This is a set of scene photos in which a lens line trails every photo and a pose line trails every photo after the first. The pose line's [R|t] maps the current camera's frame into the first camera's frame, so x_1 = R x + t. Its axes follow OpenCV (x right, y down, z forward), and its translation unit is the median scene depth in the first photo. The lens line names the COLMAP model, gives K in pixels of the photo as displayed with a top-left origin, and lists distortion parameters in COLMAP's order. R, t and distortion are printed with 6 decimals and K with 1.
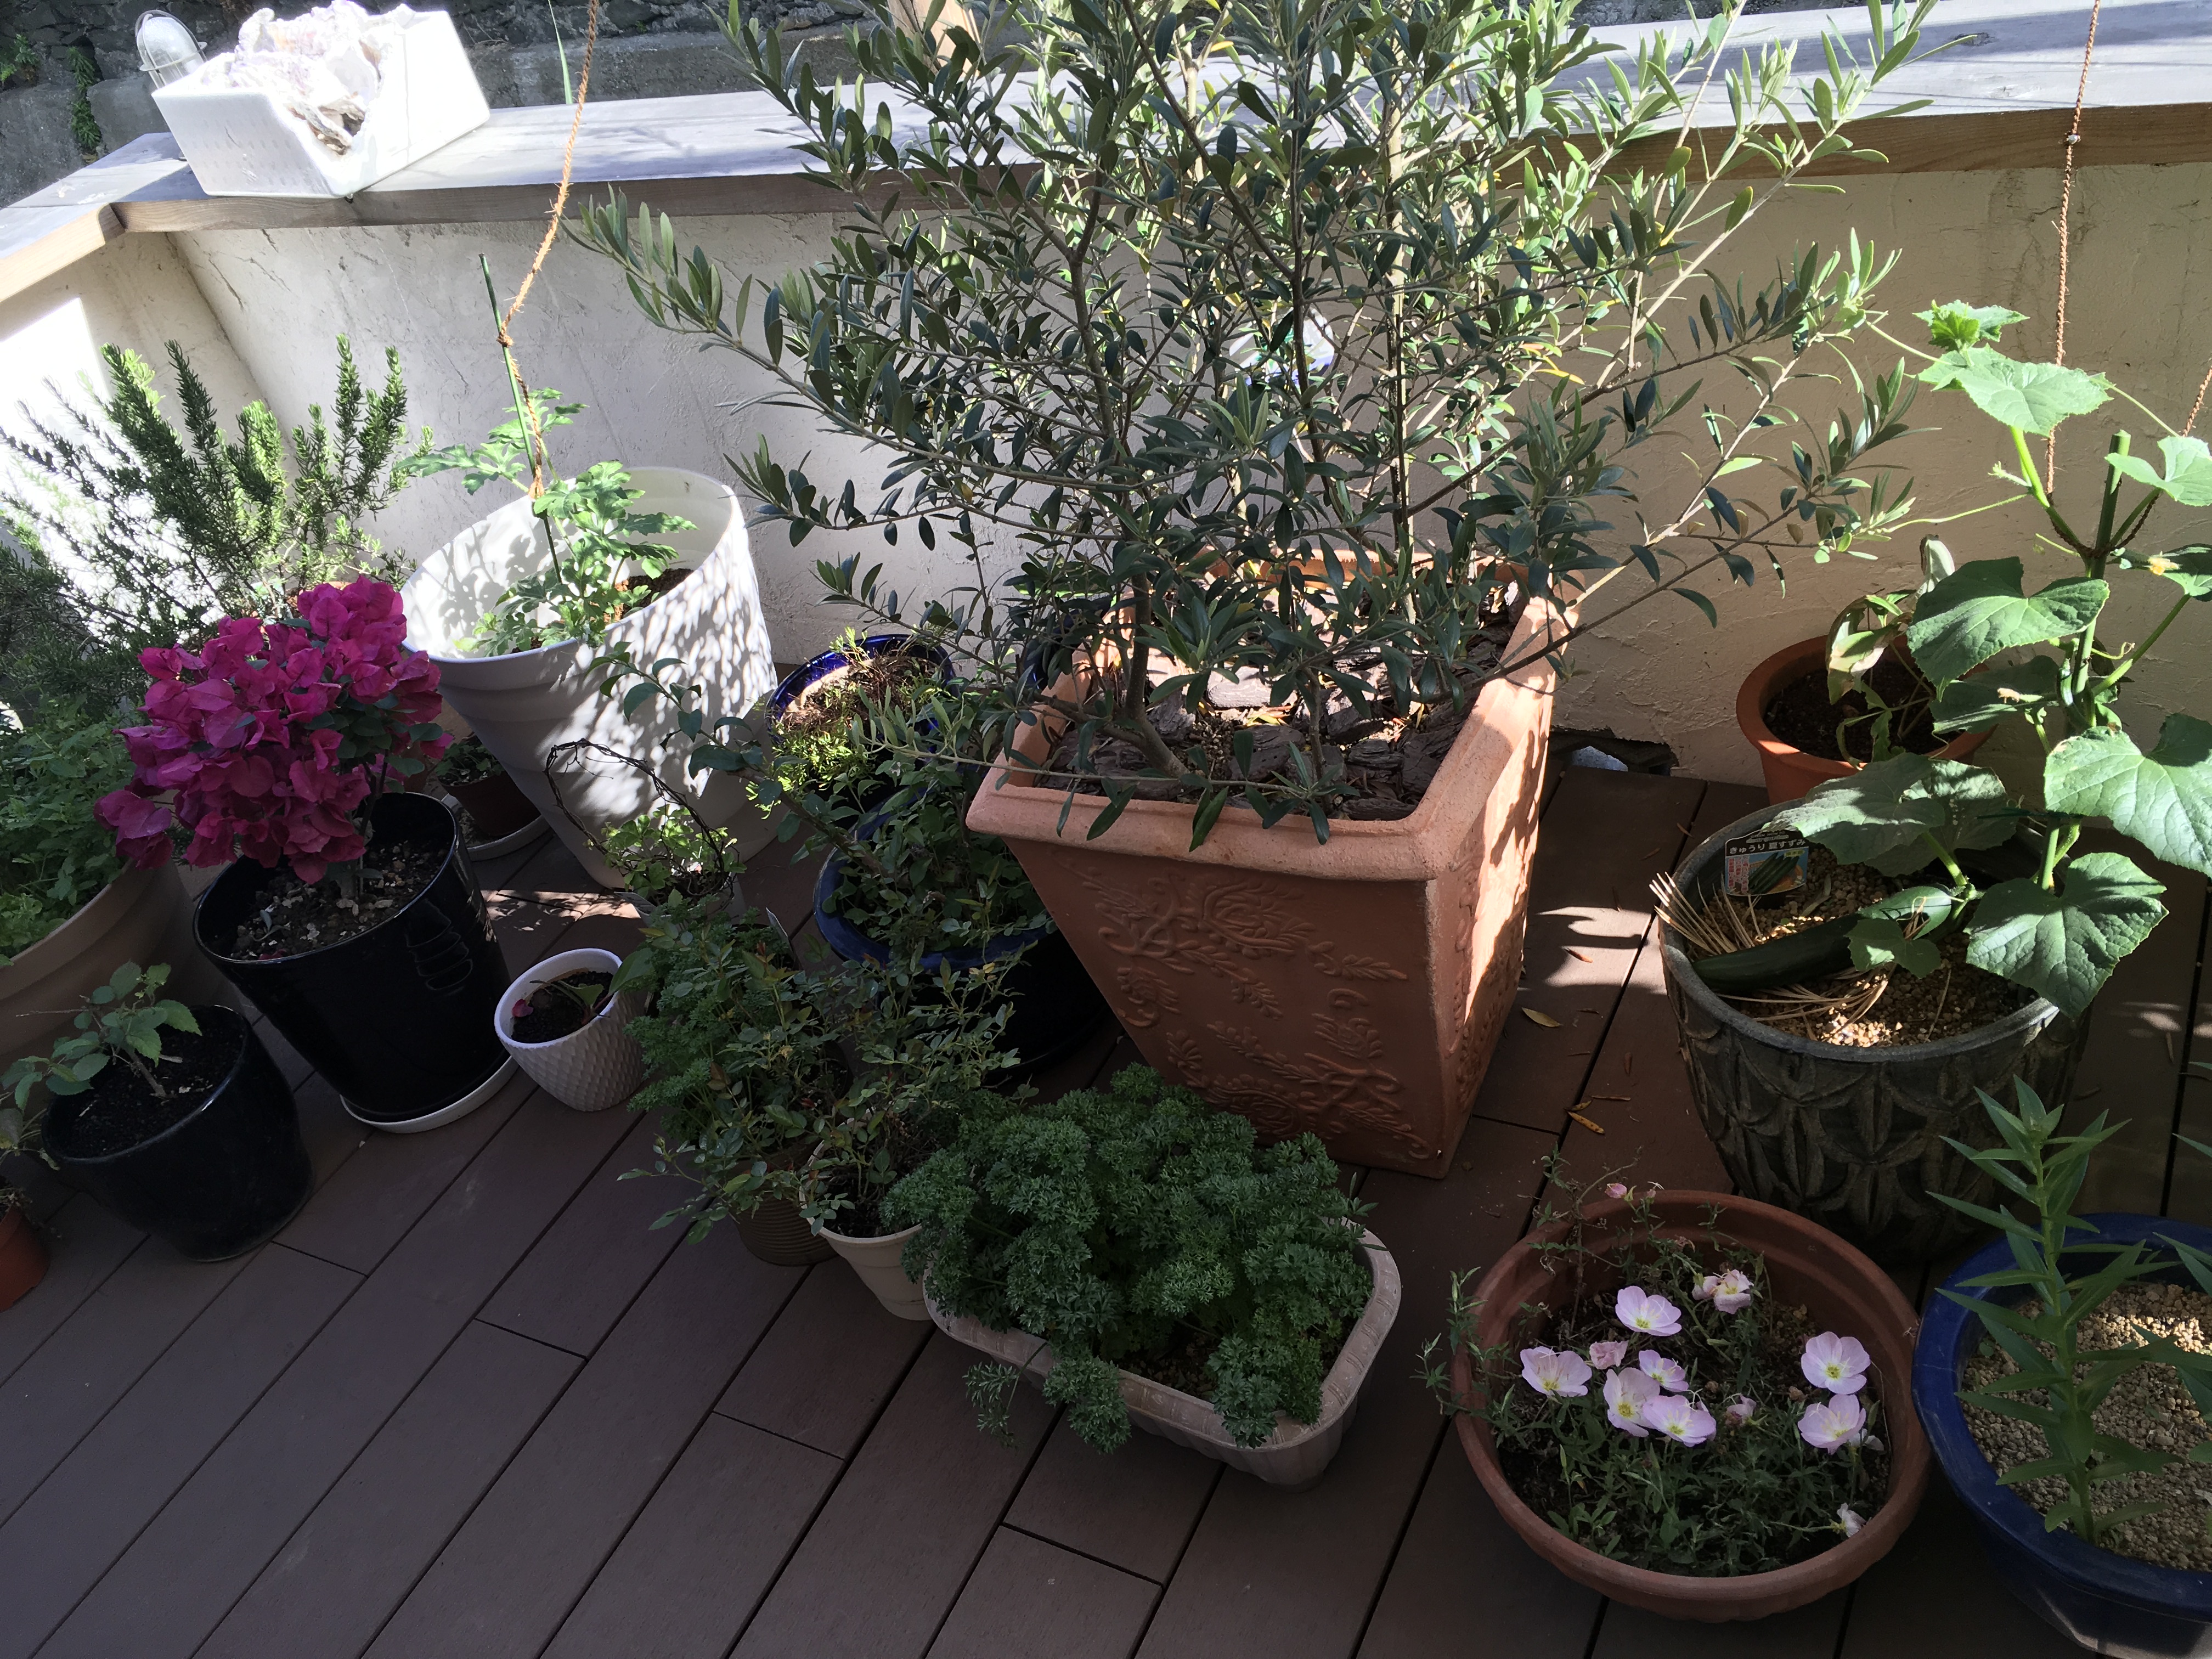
lens RADIAL K [[1875.5, 0, 1120.0], [0, 1875.5, 783.4], [0, 0, 1]] dist [0.153653, -0.249176]
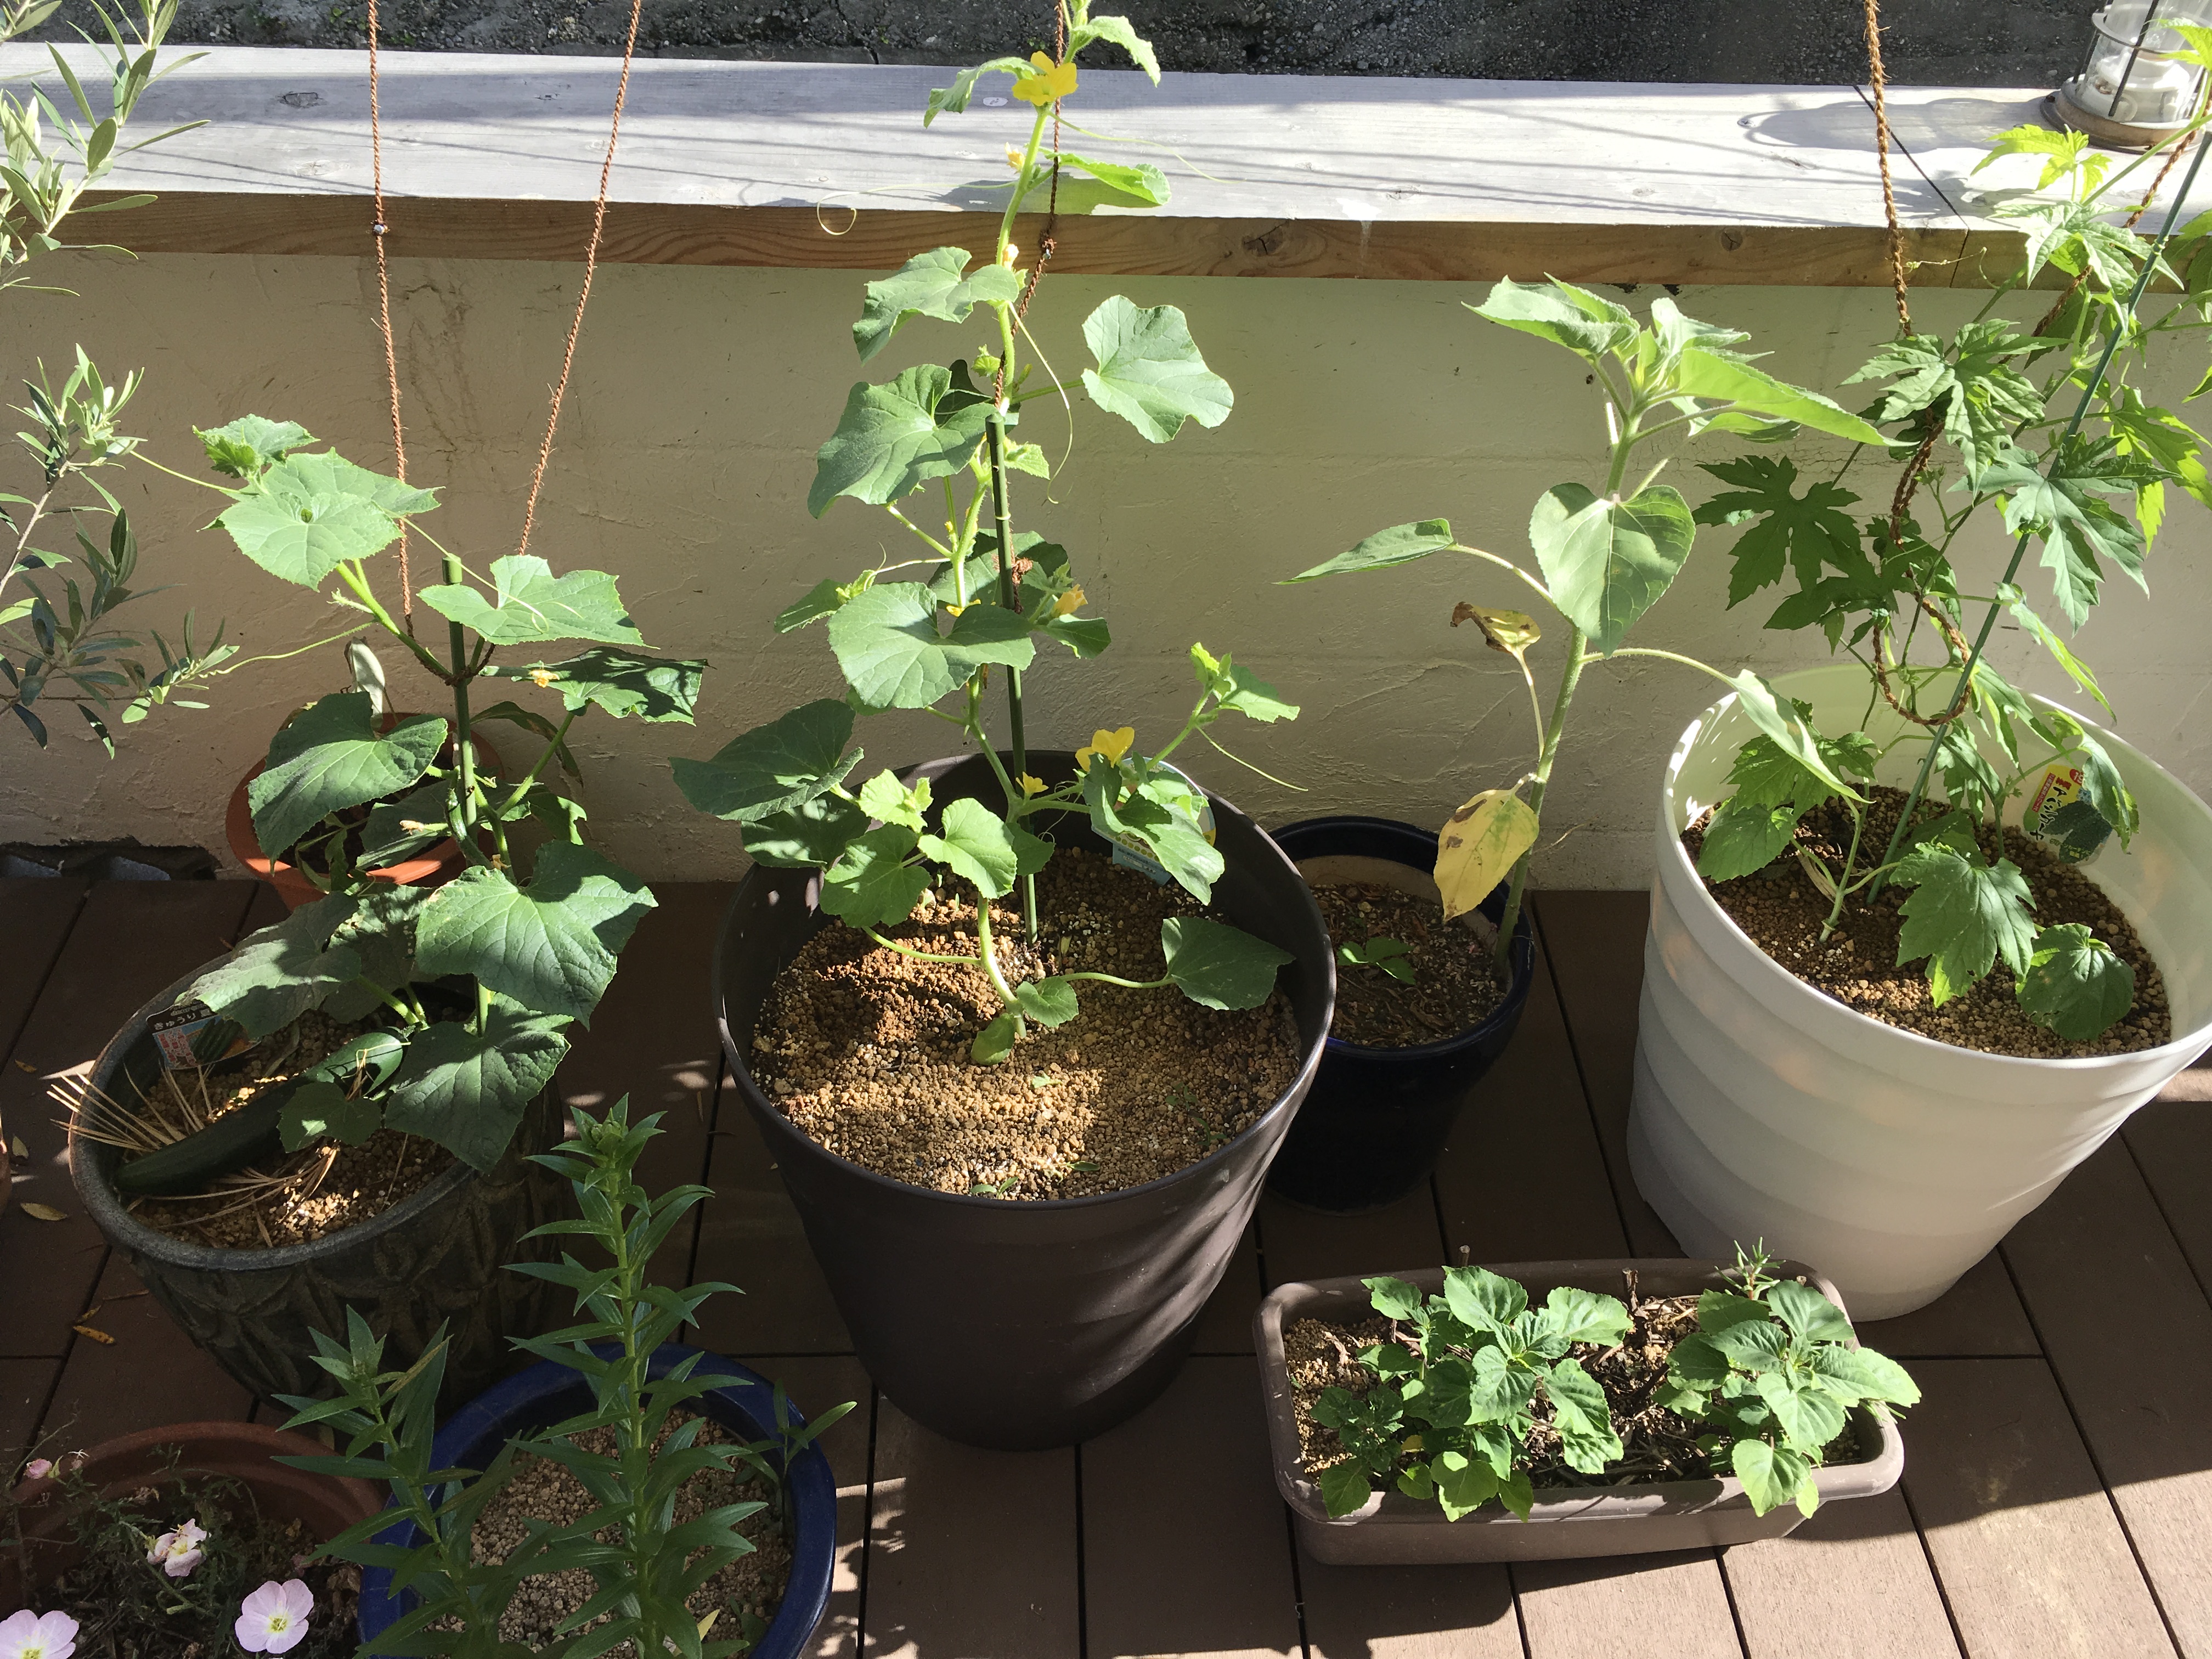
lens RADIAL K [[1875.5, 0, 1120.0], [0, 1875.5, 783.4], [0, 0, 1]] dist [0.153653, -0.249176]
pose [[0.832410, -0.134355, 0.537627, 0.247059], [0.117076, 0.990903, 0.066361, -0.086070], [-0.541652, 0.007703, 0.840568, 0.031133]]
